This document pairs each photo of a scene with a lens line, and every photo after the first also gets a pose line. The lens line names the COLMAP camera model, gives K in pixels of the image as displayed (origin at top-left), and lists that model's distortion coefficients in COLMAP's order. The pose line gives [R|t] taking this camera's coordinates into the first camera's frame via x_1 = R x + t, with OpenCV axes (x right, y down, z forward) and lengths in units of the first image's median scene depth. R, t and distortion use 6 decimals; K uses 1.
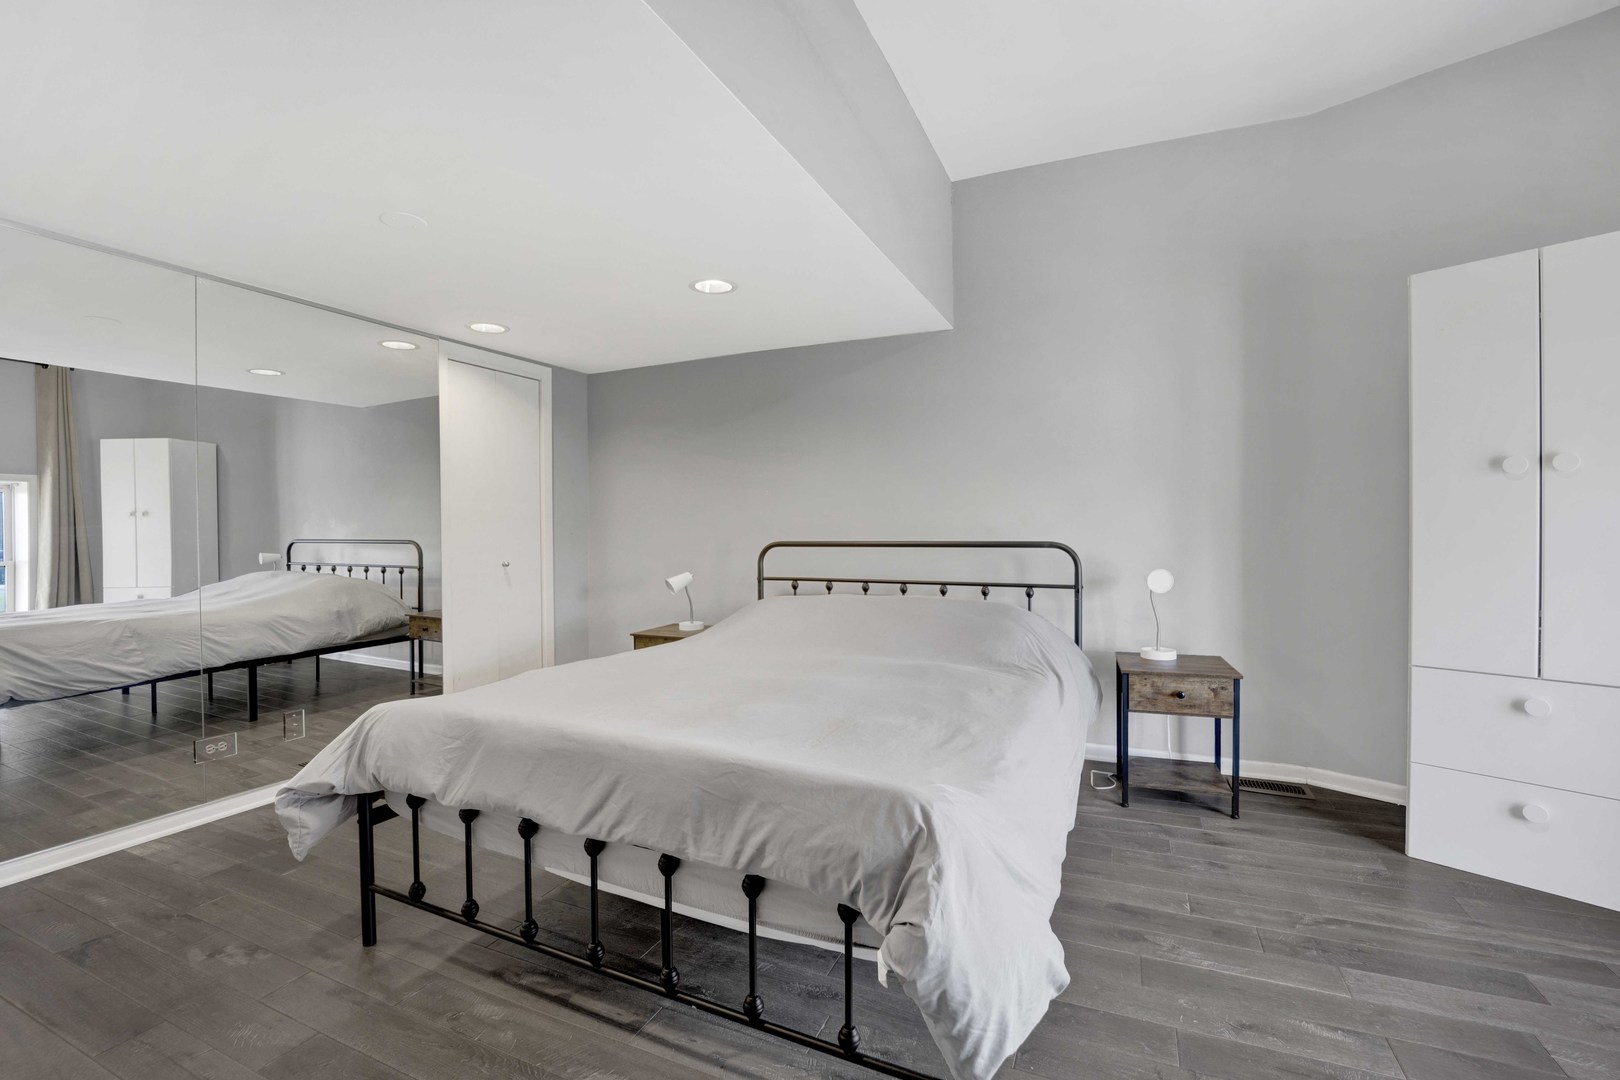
lens RADIAL K [[677.6, 0, 810.0], [0, 677.6, 540.0], [0, 0, 1]] dist [-0.018152, -0.000296]
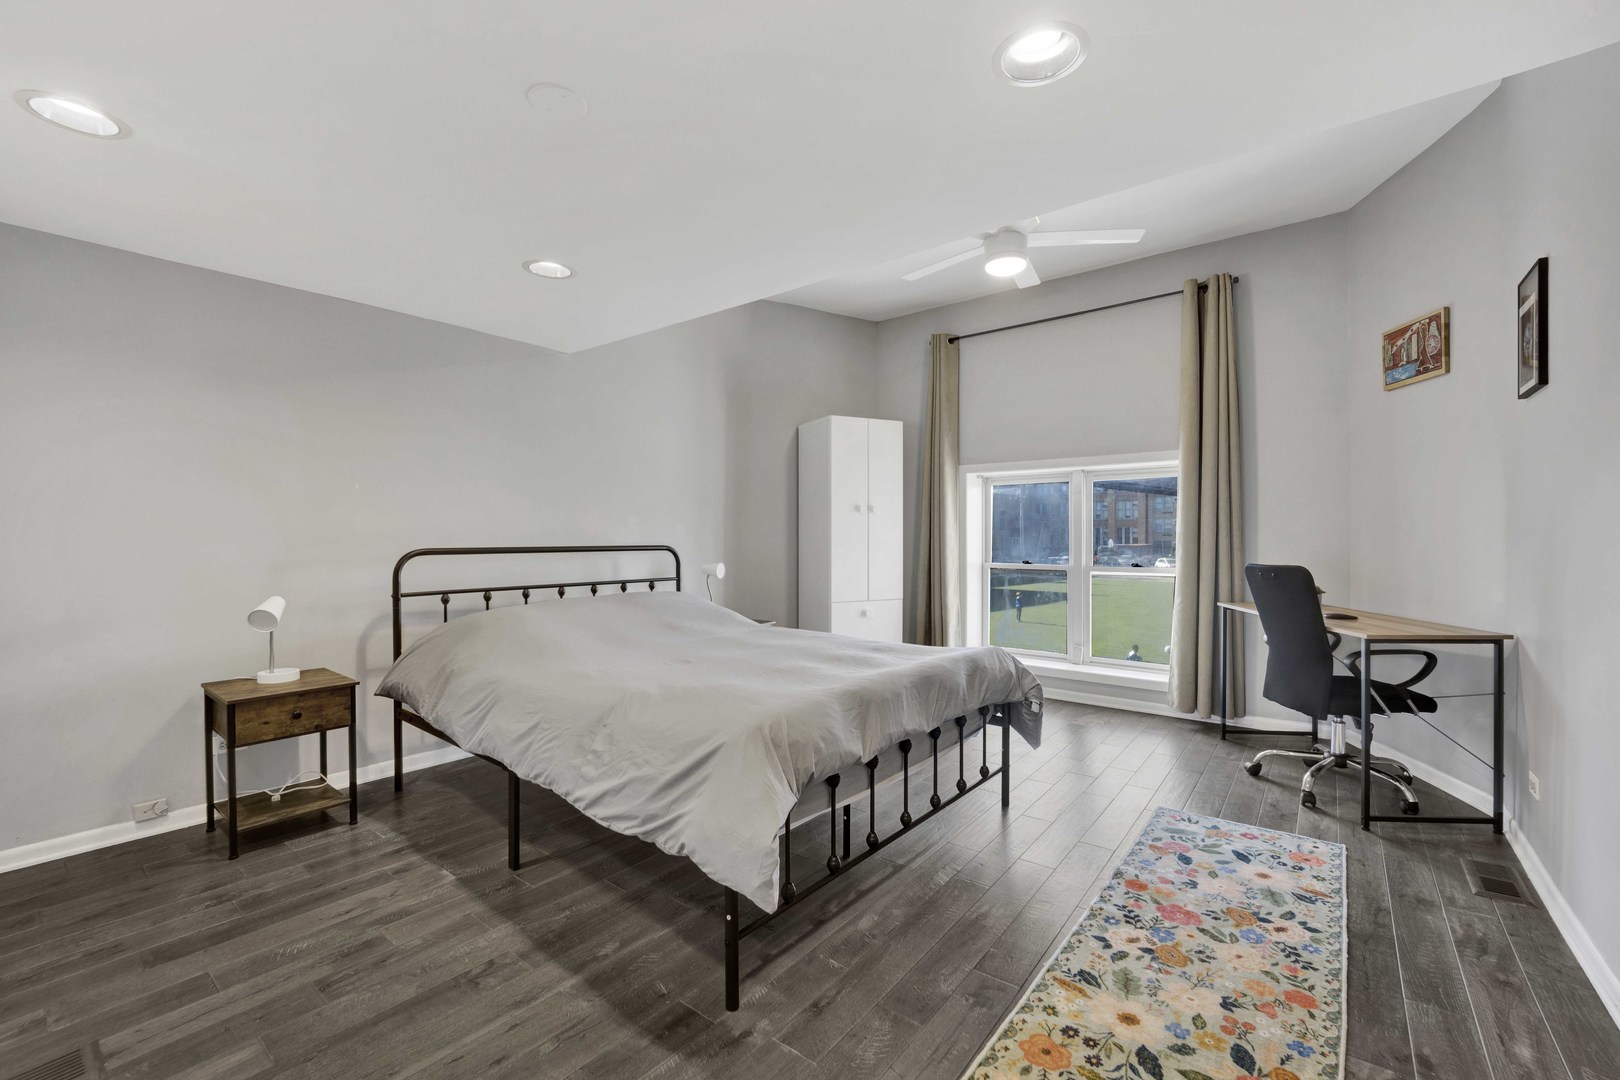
lens RADIAL K [[697.2, 0, 810.5], [0, 697.2, 550.6], [0, 0, 1]] dist [-0.012996, -0.000468]
pose [[0.230550, -0.014117, 0.972958, -0.865903], [0.009482, 0.999880, 0.012261, -0.001457], [-0.973014, 0.006399, 0.230656, 0.395319]]
